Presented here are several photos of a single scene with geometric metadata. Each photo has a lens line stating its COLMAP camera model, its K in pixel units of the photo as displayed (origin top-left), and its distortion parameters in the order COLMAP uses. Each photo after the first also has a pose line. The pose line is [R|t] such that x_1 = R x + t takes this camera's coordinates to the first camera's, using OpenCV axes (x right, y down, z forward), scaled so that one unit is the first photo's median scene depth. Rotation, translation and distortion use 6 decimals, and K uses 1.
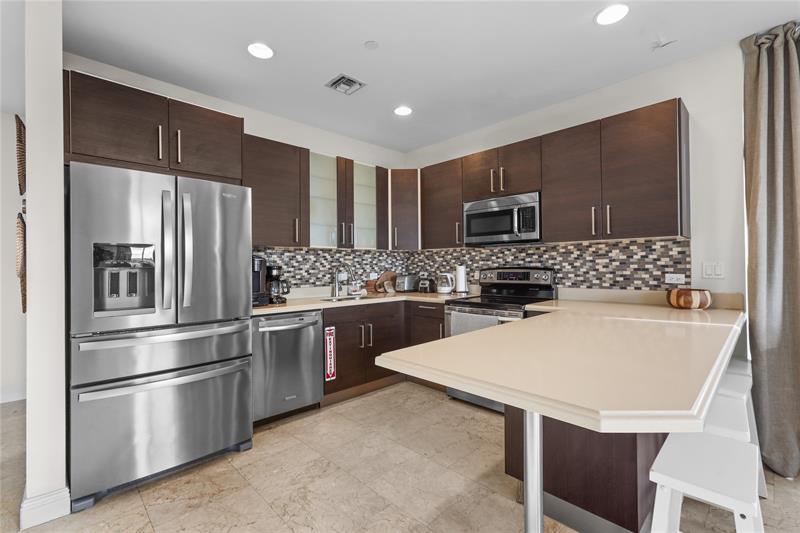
lens RADIAL K [[356.2, 0, 400.0], [0, 356.2, 266.5], [0, 0, 1]] dist [-0.002443, -0.000148]
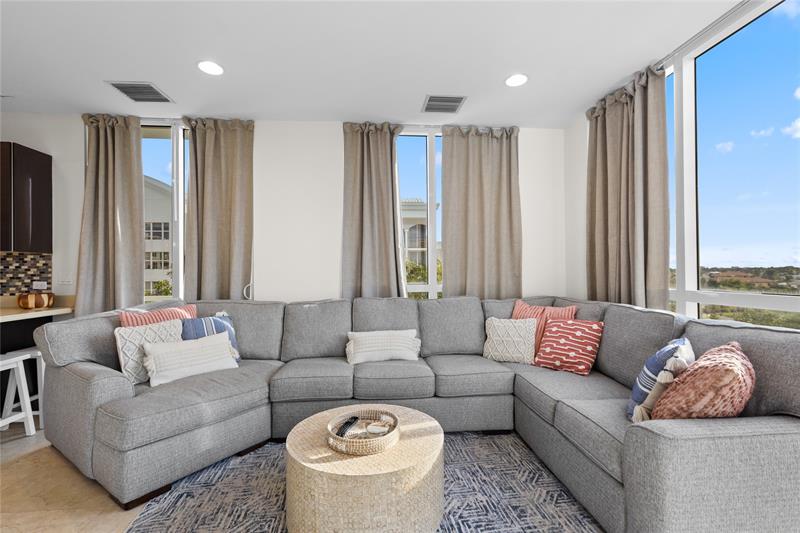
lens RADIAL K [[360.8, 0, 401.7], [0, 360.8, 268.1], [0, 0, 1]] dist [0.000230, 0.001002]
pose [[0.625117, 0.011314, 0.780449, 0.512295], [-0.000231, 0.999898, -0.014310, -0.007397], [-0.780531, 0.008765, 0.625056, -0.701323]]
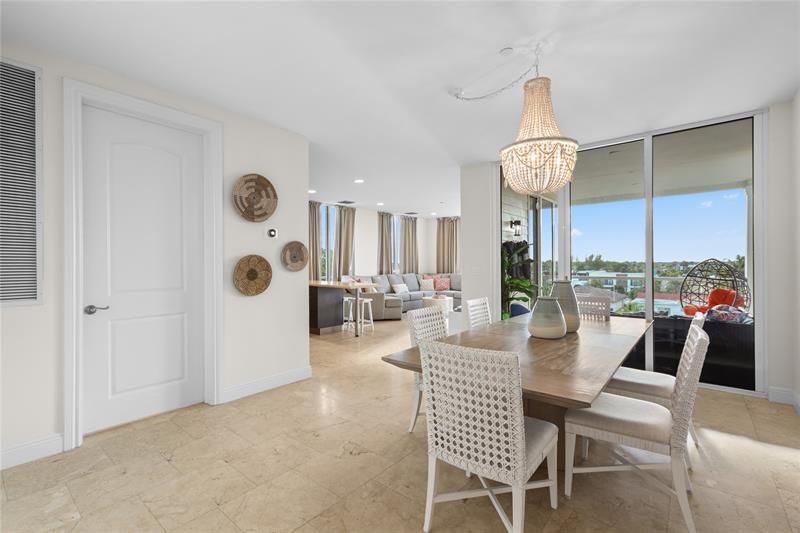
lens RADIAL K [[360.8, 0, 401.7], [0, 360.8, 268.1], [0, 0, 1]] dist [0.000230, 0.001002]
pose [[-0.117777, -0.002361, 0.993037, -2.043250], [0.003473, 0.999990, 0.002789, 0.004151], [-0.993034, 0.003777, -0.117768, 0.396066]]
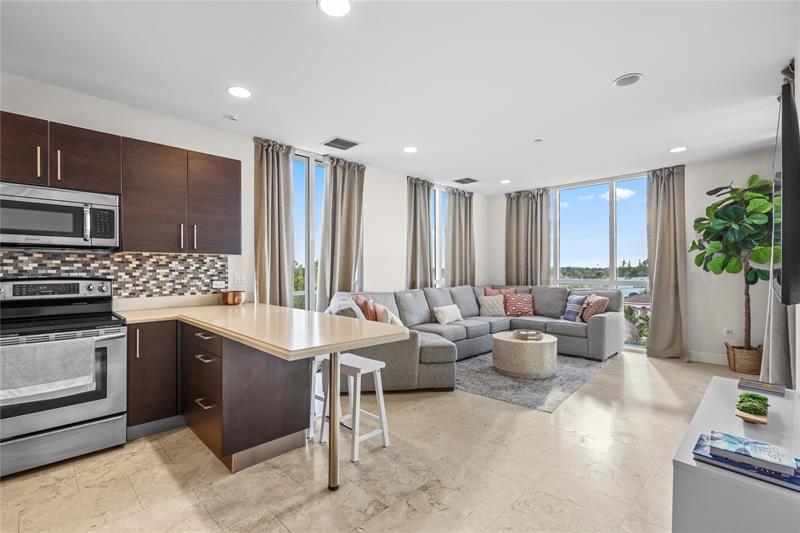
lens RADIAL K [[360.8, 0, 401.7], [0, 360.8, 268.1], [0, 0, 1]] dist [0.000230, 0.001002]
pose [[-0.018413, 0.014188, 0.999730, -0.567211], [0.003142, 0.999895, -0.014133, -0.006611], [-0.999826, 0.002881, -0.018456, 0.283727]]
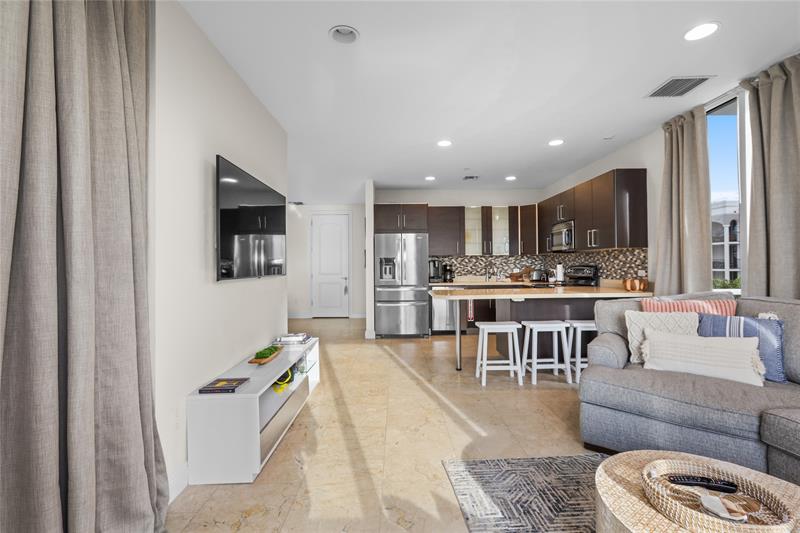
lens RADIAL K [[360.8, 0, 401.7], [0, 360.8, 268.1], [0, 0, 1]] dist [0.000230, 0.001002]
pose [[0.727842, 0.007076, -0.685708, 0.976274], [0.002279, 0.999916, 0.012737, -0.009902], [0.685741, -0.010833, 0.727765, -0.803102]]
